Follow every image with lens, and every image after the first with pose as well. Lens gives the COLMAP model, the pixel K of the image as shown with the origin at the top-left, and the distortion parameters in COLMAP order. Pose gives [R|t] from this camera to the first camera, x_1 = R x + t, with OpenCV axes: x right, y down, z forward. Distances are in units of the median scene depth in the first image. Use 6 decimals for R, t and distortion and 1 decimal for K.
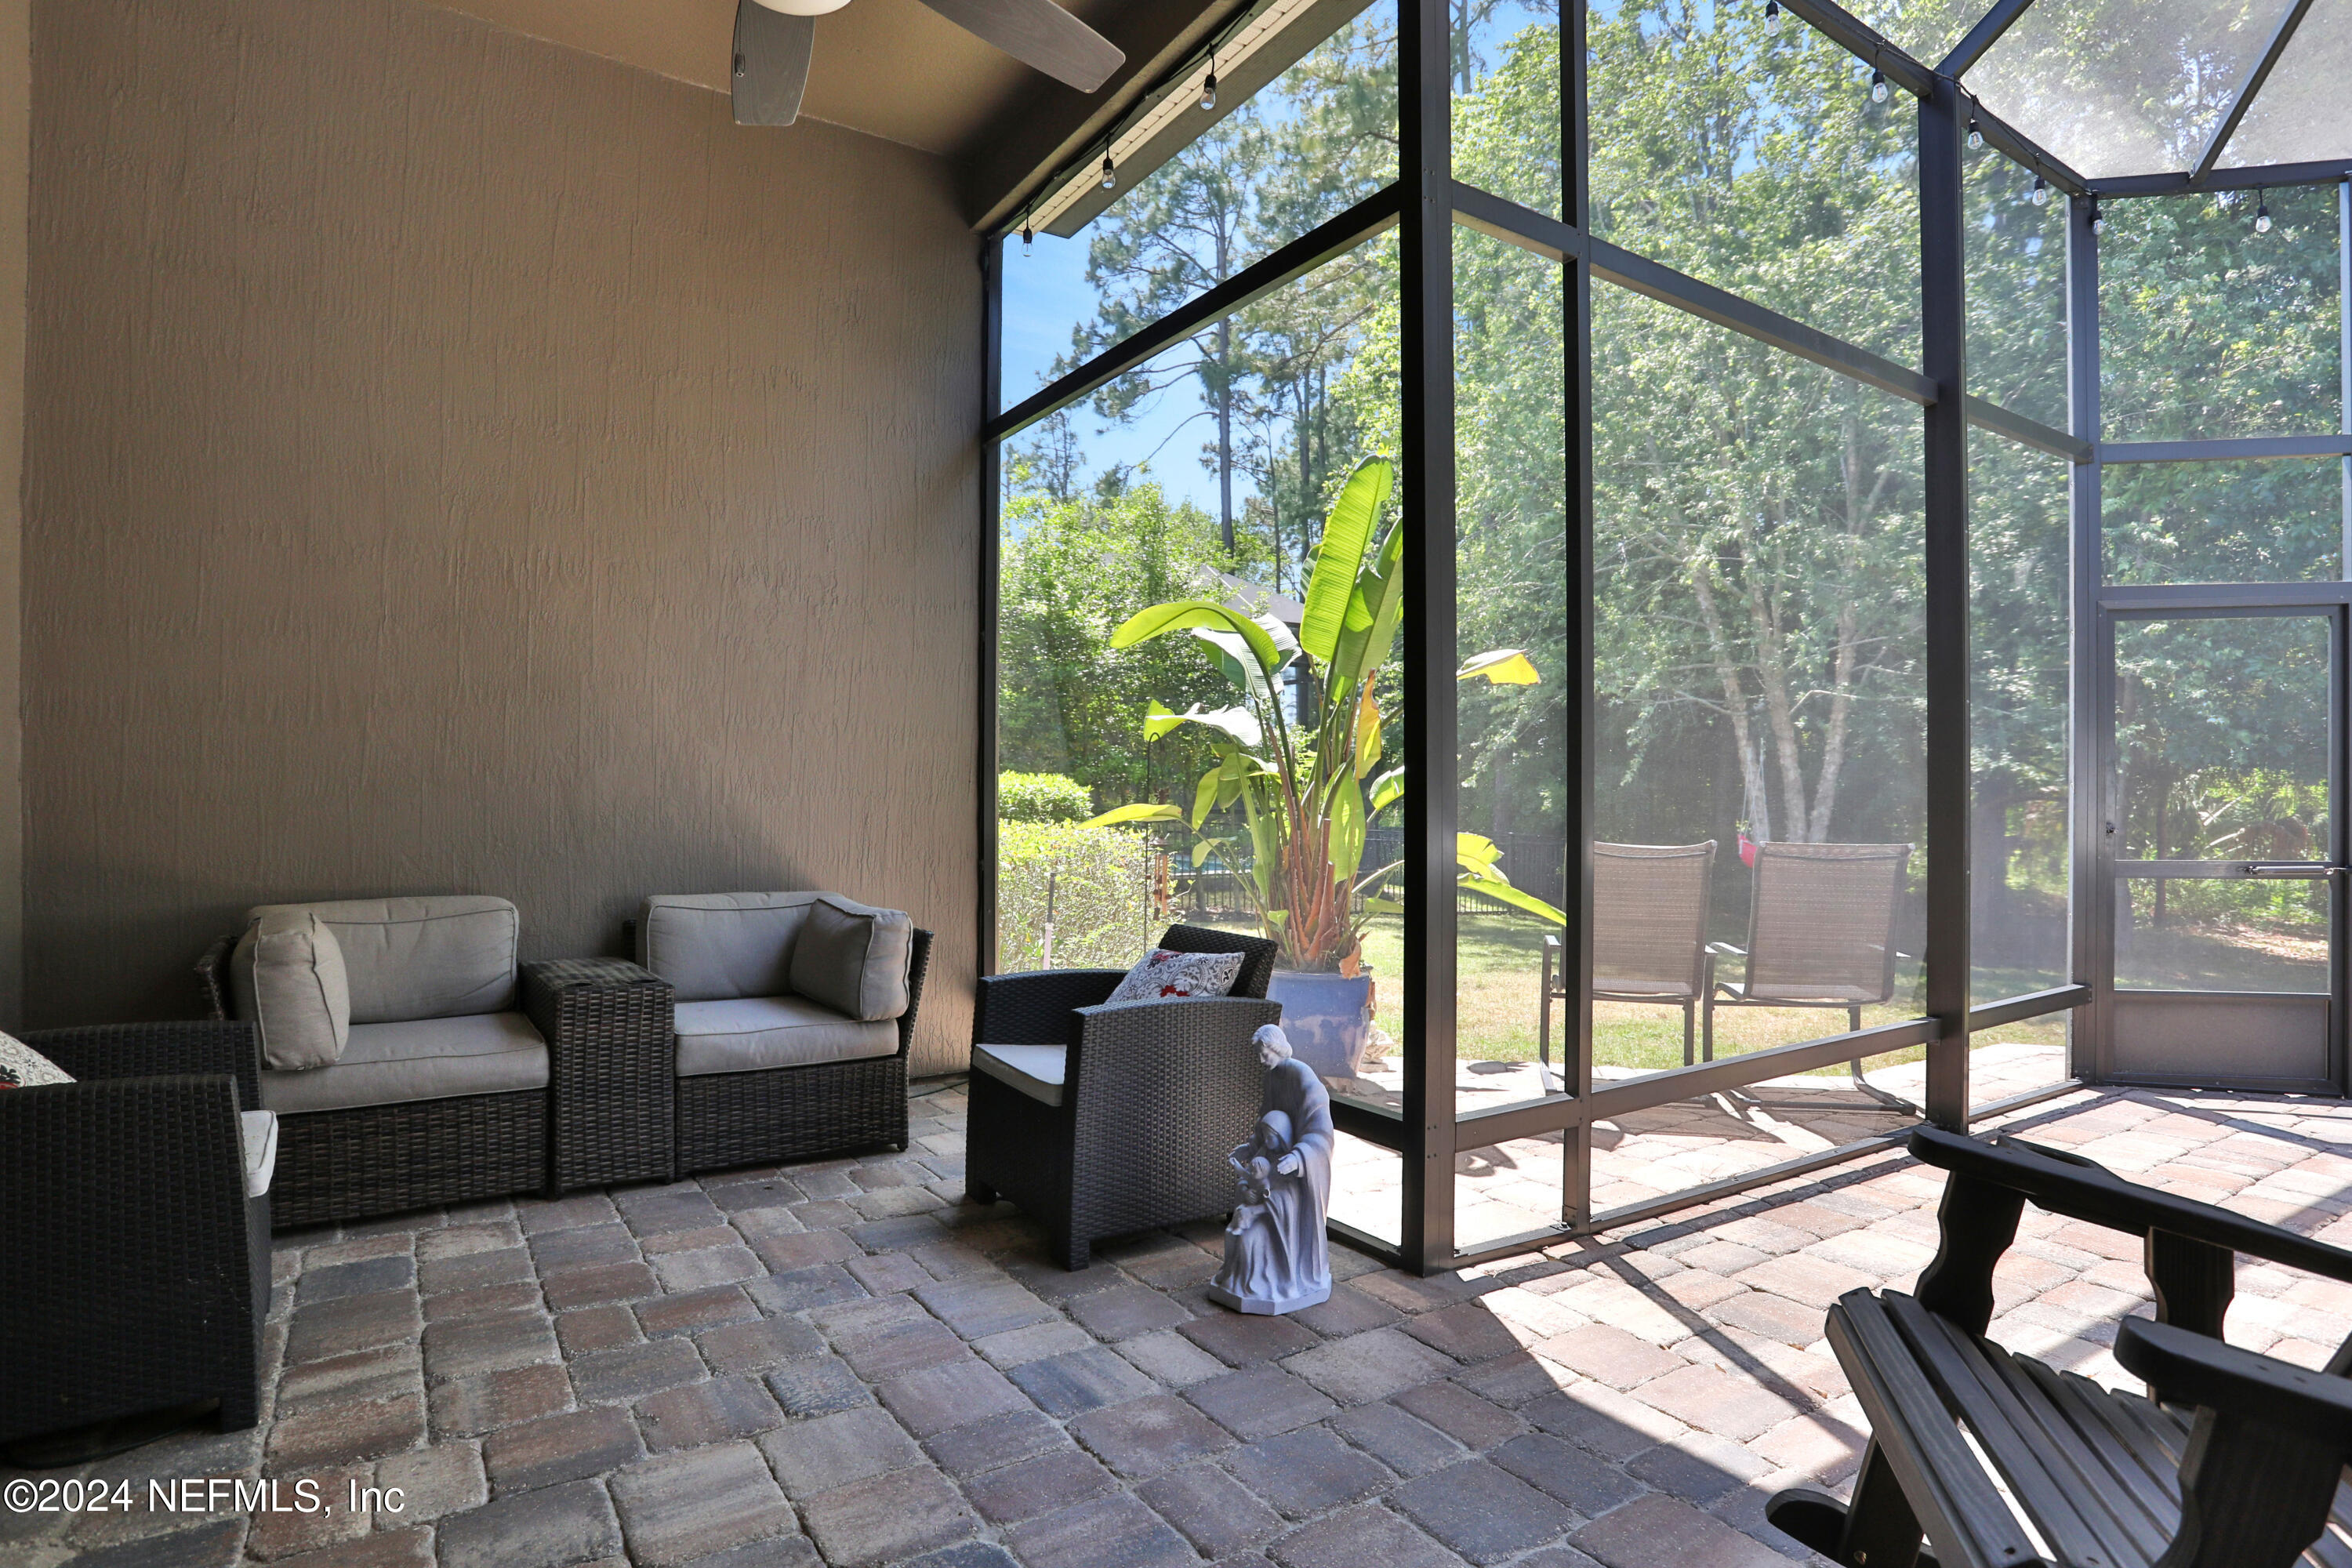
lens RADIAL K [[1222.6, 0, 1169.3], [0, 1222.6, 813.2], [0, 0, 1]] dist [-0.047422, 0.000428]
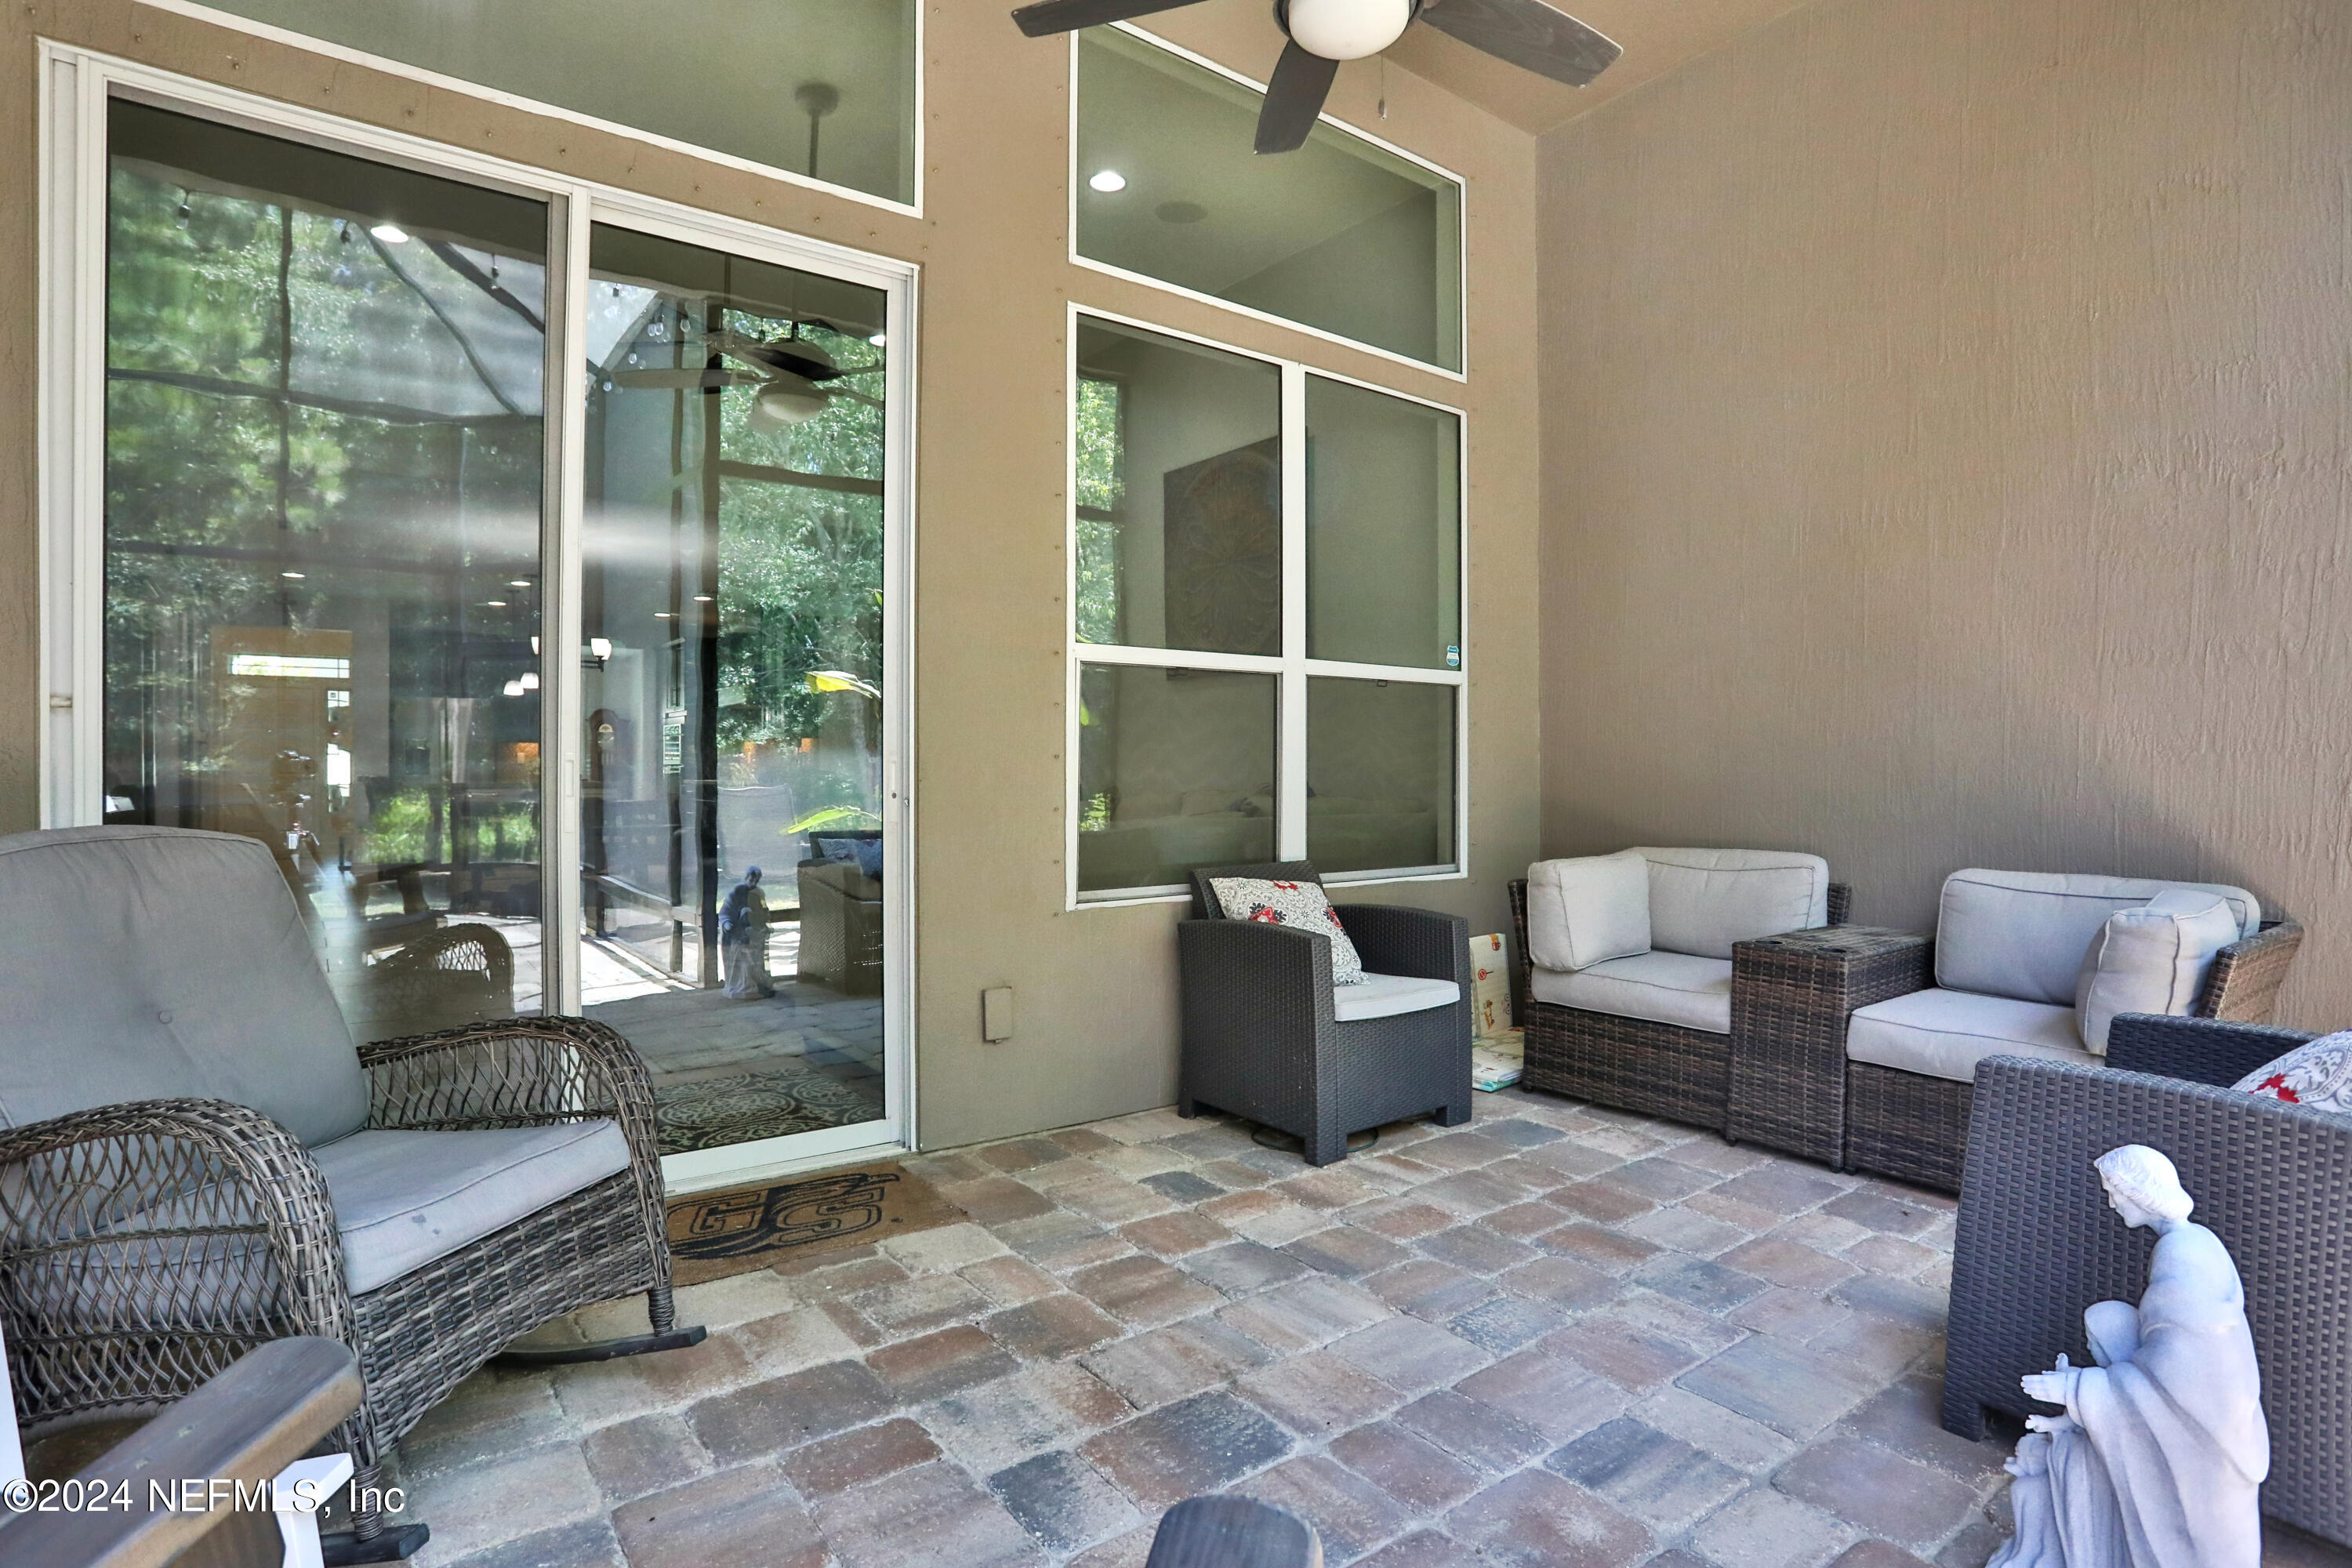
lens RADIAL K [[1213.5, 0, 1176.0], [0, 1213.5, 784.0], [0, 0, 1]] dist [-0.001409, 0.000159]
pose [[0.073648, 0.007052, -0.997259, 0.550501], [-0.010414, 0.999926, 0.006302, 0.010080], [0.997230, 0.009921, 0.073716, 0.491507]]
